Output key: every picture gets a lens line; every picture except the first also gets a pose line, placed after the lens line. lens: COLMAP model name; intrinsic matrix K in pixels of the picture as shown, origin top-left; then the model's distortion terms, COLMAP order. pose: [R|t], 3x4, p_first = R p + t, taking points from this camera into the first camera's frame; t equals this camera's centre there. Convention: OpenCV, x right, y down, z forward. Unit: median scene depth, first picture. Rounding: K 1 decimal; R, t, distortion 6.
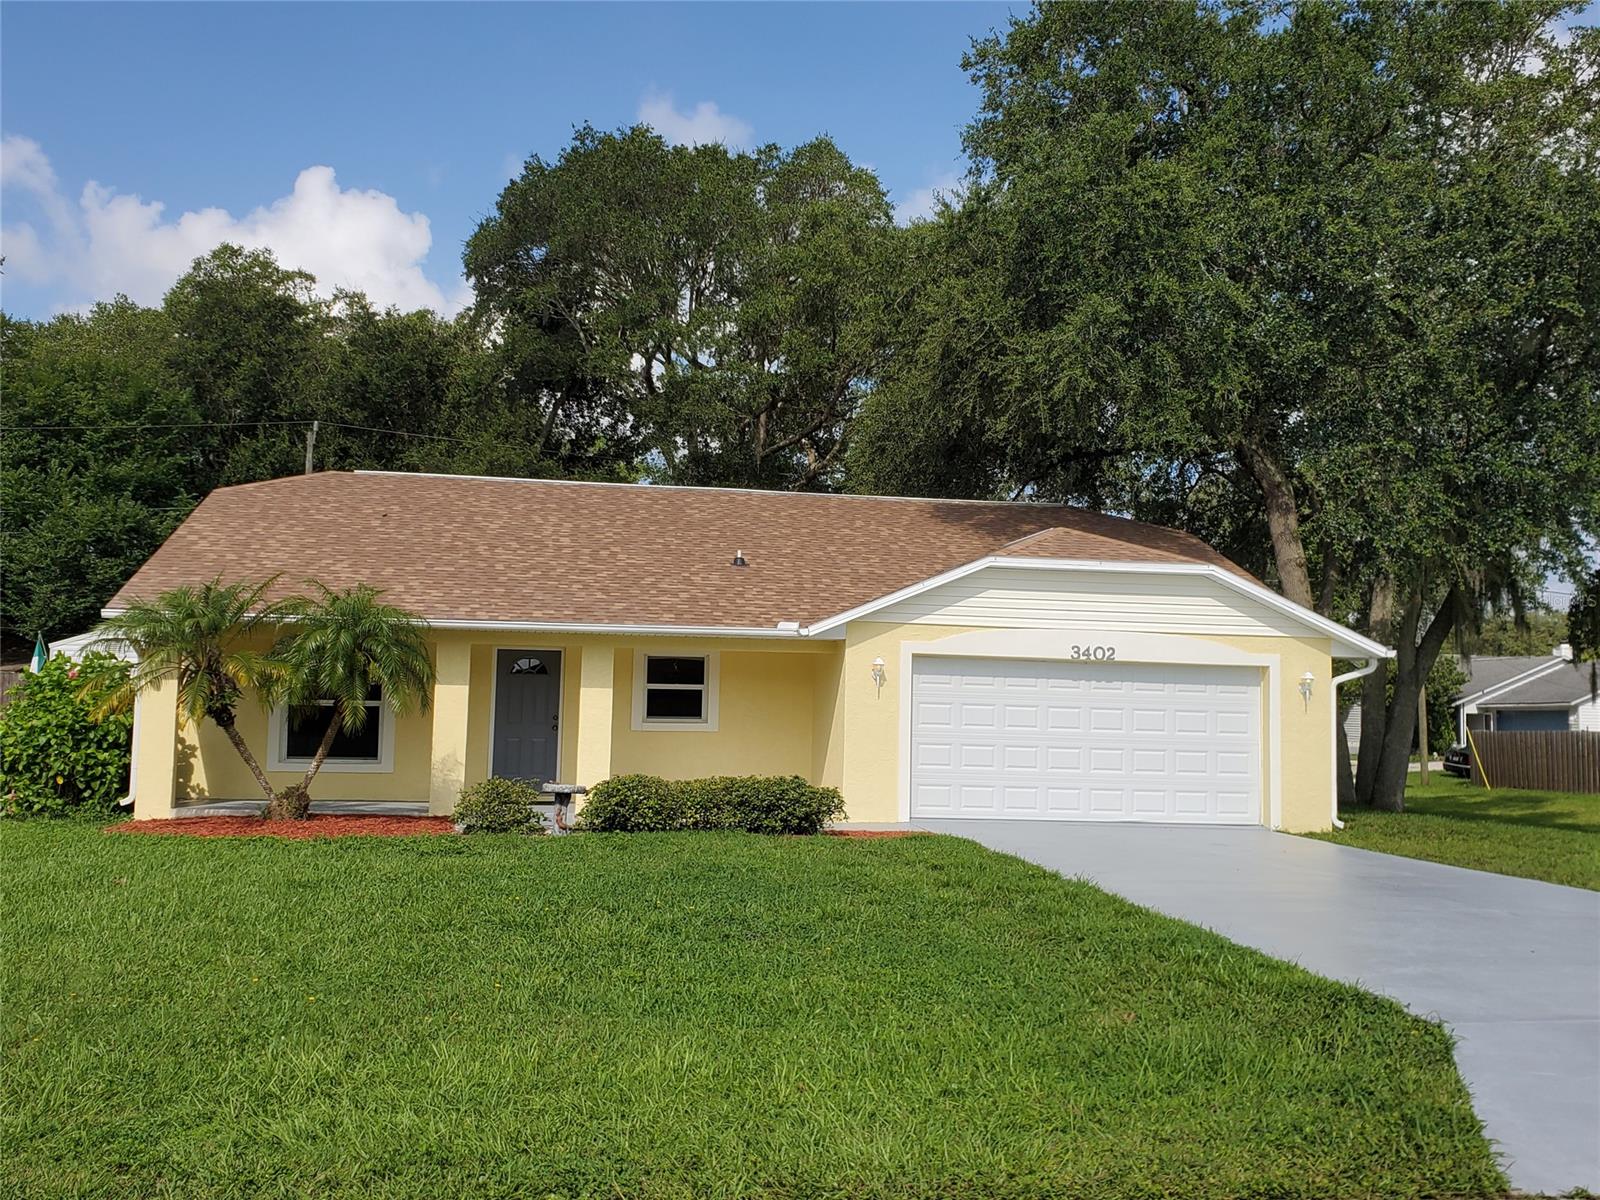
lens RADIAL K [[1213.7, 0, 800.0], [0, 1213.7, 600.0], [0, 0, 1]] dist [0.023120, -0.000576]
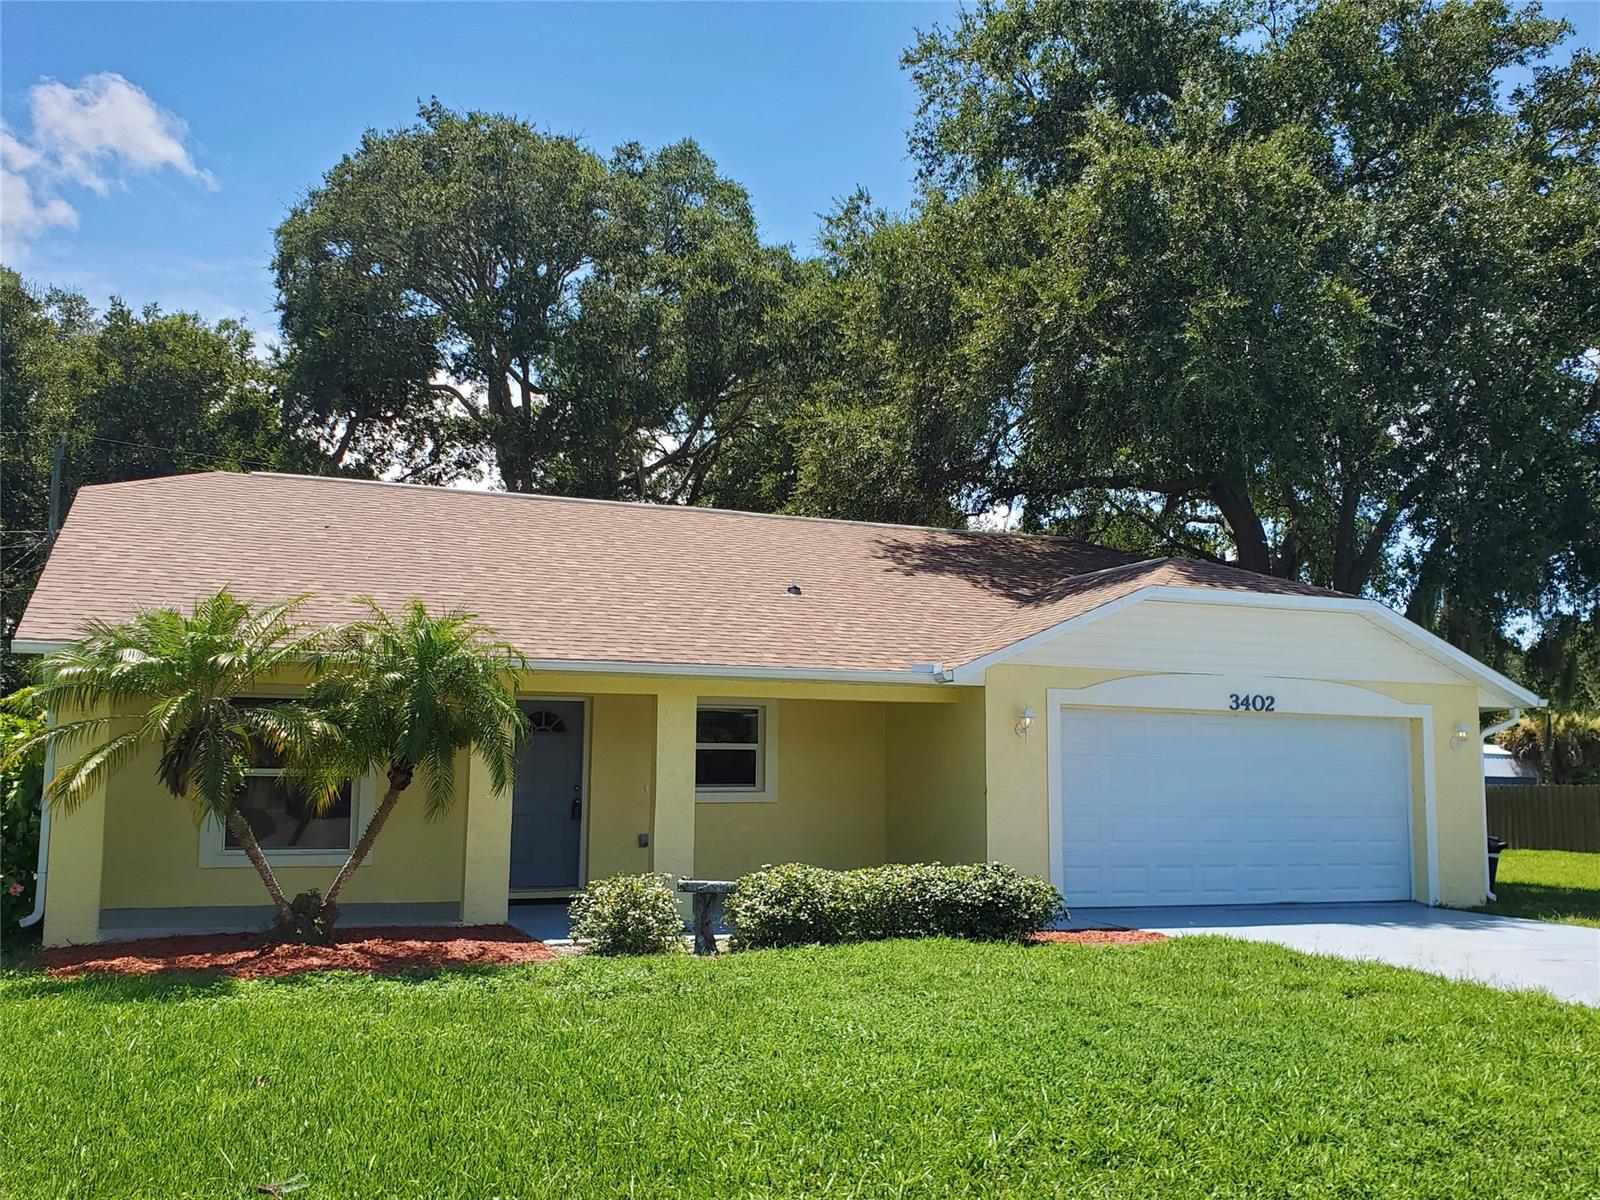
lens RADIAL K [[1256.3, 0, 775.9], [0, 1256.3, 597.7], [0, 0, 1]] dist [0.020092, -0.003230]
pose [[0.983585, 0.012905, 0.179983, -0.093726], [-0.005311, 0.999078, -0.042611, 0.003918], [-0.180367, 0.040956, 0.982746, 0.075838]]
